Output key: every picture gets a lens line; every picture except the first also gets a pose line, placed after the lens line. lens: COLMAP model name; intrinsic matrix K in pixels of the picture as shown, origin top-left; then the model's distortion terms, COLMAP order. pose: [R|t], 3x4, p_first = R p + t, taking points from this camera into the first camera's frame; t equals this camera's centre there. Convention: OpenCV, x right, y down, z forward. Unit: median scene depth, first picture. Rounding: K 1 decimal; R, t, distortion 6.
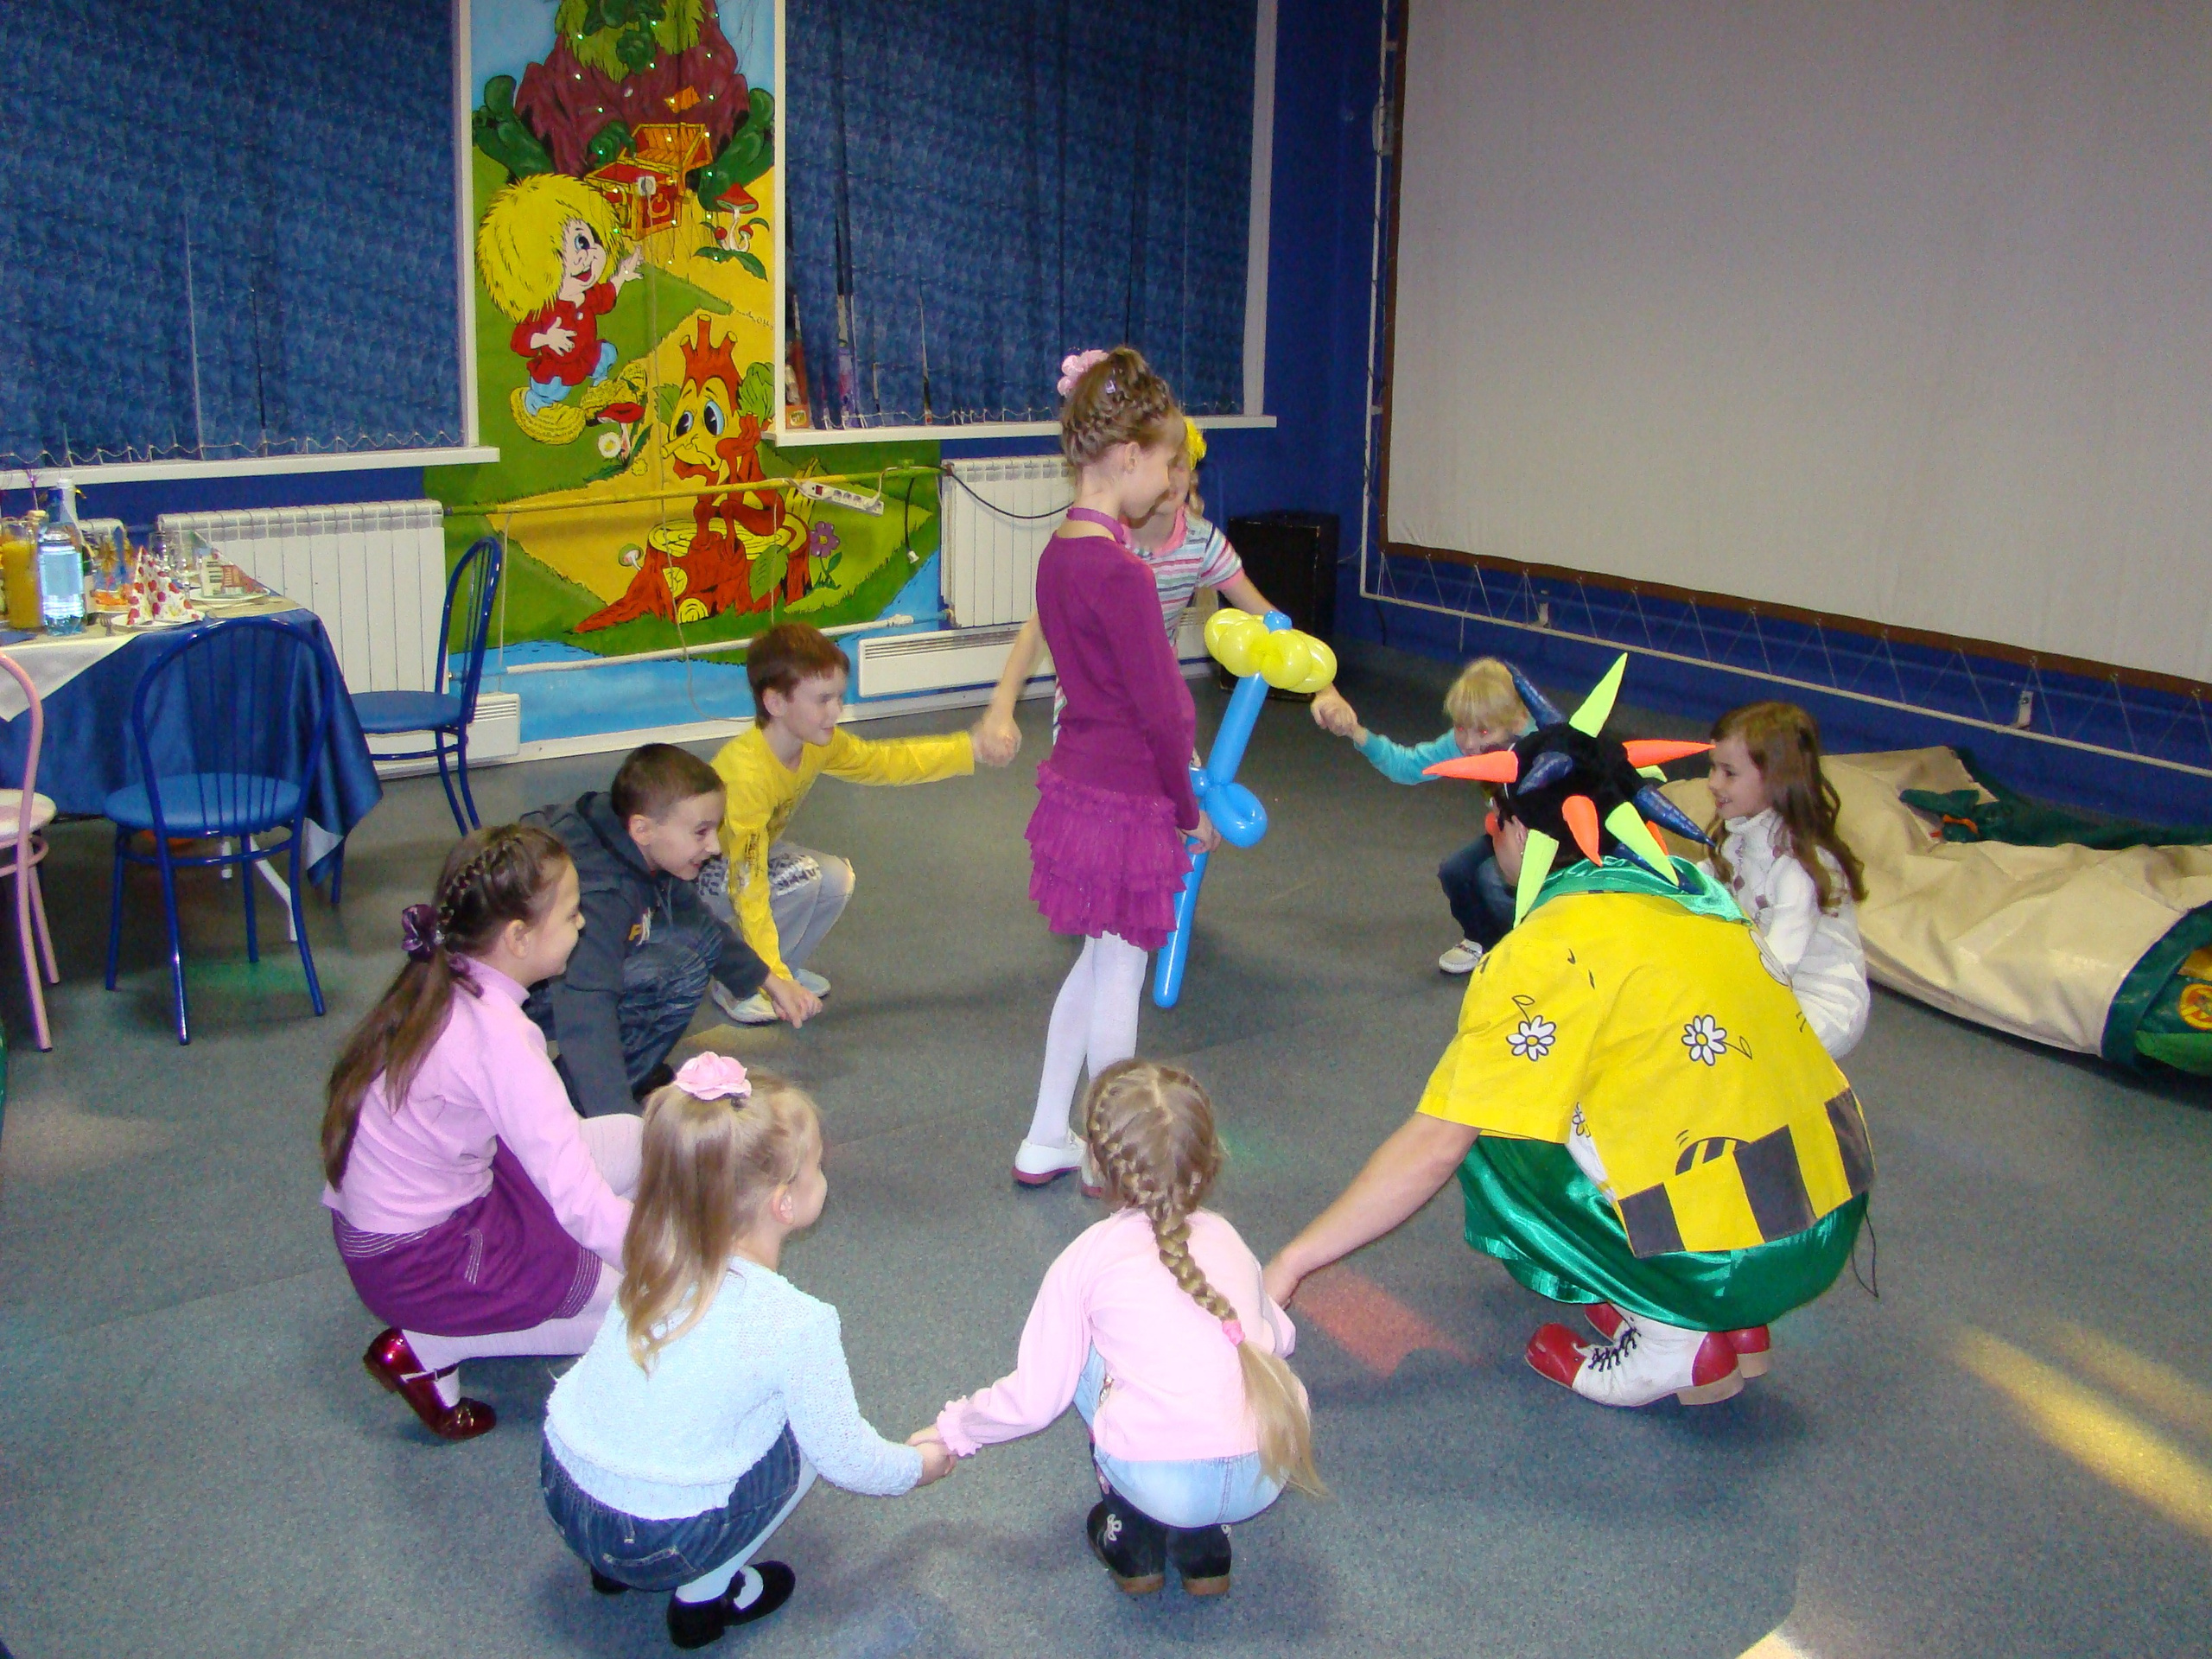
lens RADIAL K [[2190.6, 0, 1124.2], [0, 2190.6, 799.2], [0, 0, 1]] dist [-0.112707, 0.000000]
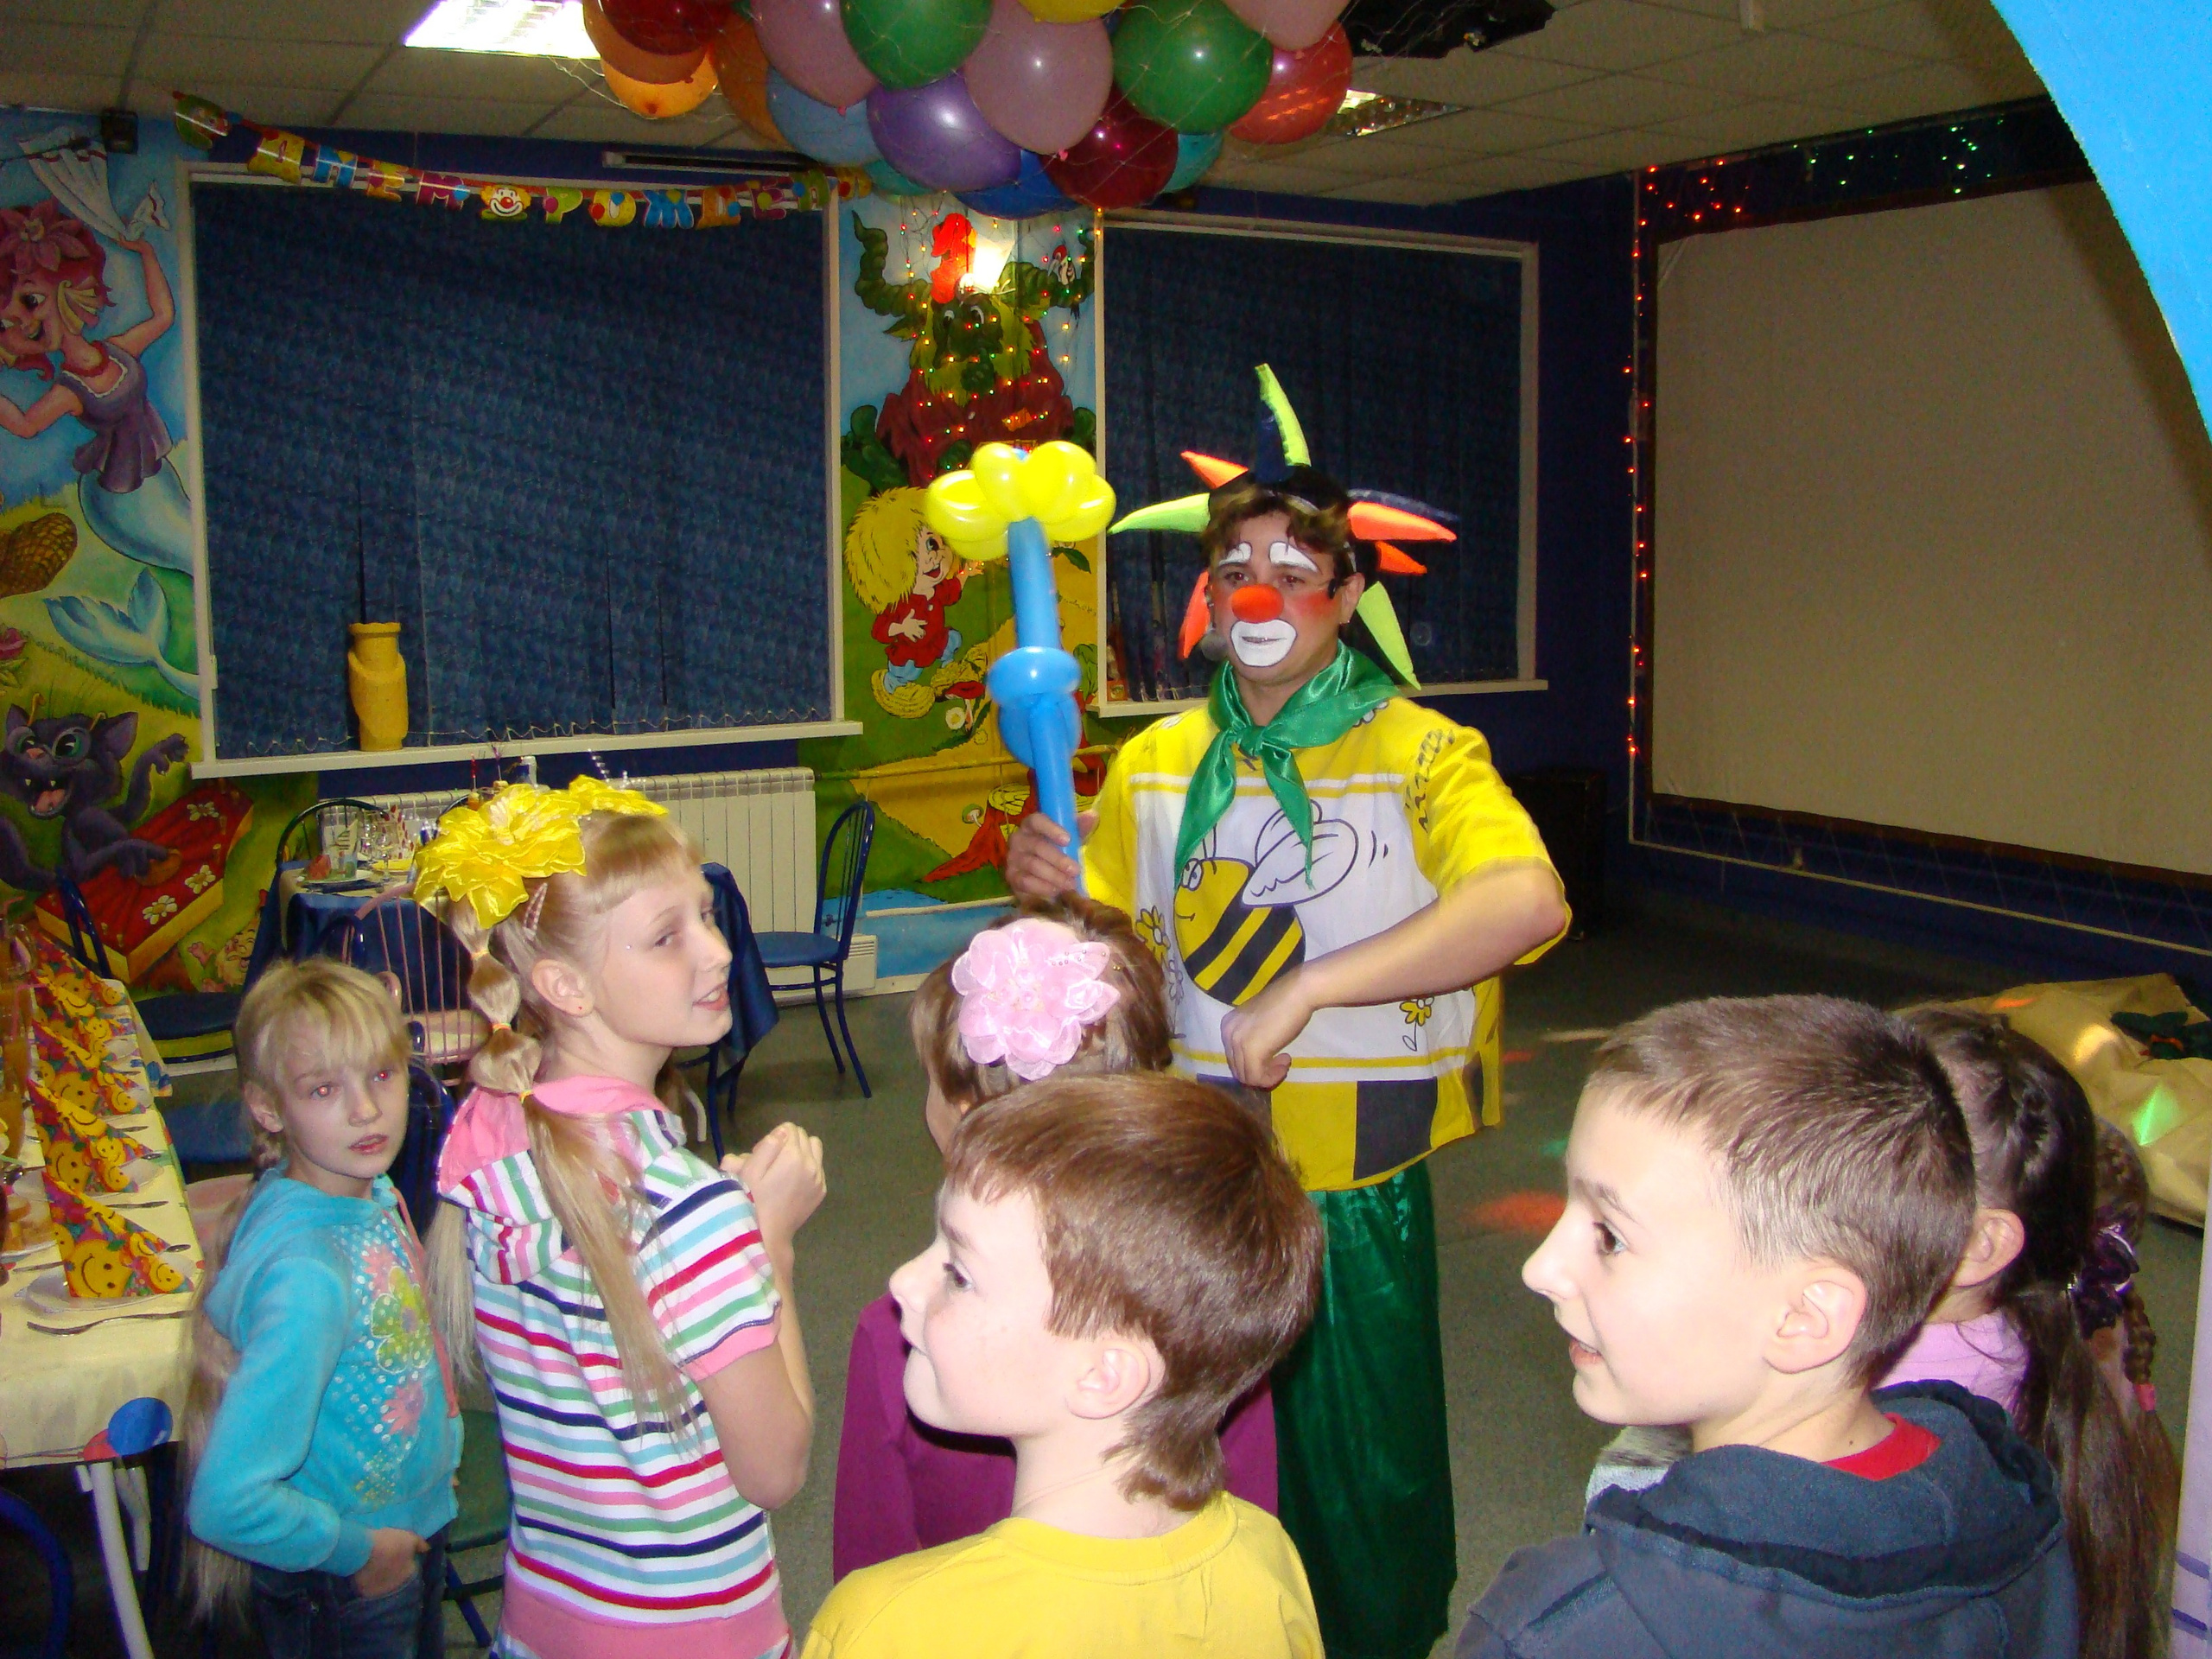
lens RADIAL K [[2190.6, 0, 1086.7], [0, 2190.6, 784.4], [0, 0, 1]] dist [-0.112707, 0.000000]
pose [[0.988526, -0.014501, -0.150353, 0.005262], [-0.003559, 0.992870, -0.119153, 0.009468], [0.151009, 0.118321, 0.981426, -0.124009]]
